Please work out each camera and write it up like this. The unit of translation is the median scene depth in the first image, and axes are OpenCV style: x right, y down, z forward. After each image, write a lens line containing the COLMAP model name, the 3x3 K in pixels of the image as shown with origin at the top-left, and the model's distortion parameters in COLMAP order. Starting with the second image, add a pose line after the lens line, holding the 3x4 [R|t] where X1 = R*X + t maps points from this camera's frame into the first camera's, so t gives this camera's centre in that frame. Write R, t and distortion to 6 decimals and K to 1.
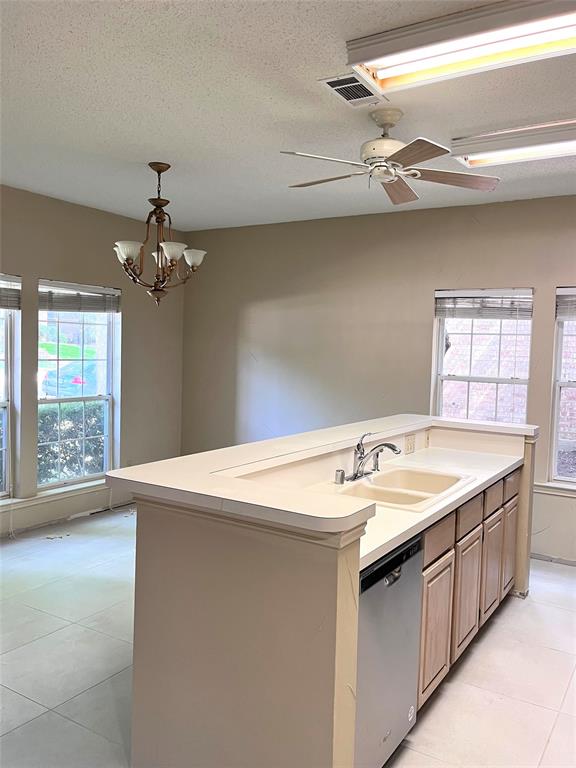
lens RADIAL K [[591.2, 0, 288.0], [0, 591.2, 384.0], [0, 0, 1]] dist [0.008815, 0.002670]
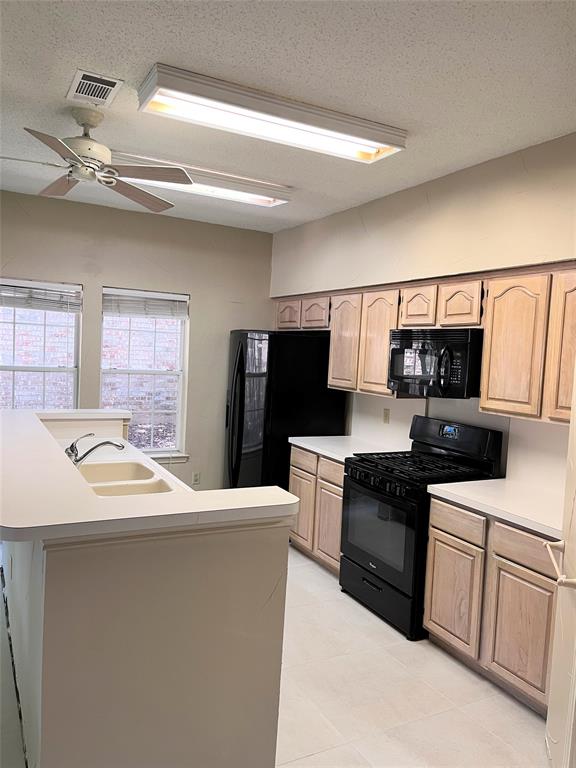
lens RADIAL K [[580.1, 0, 288.0], [0, 580.1, 384.0], [0, 0, 1]] dist [-0.005925, -0.002290]
pose [[0.471343, -0.059446, 0.879944, -0.352263], [0.020094, 0.998191, 0.056671, -0.030678], [-0.881721, -0.009029, 0.471685, 0.148542]]
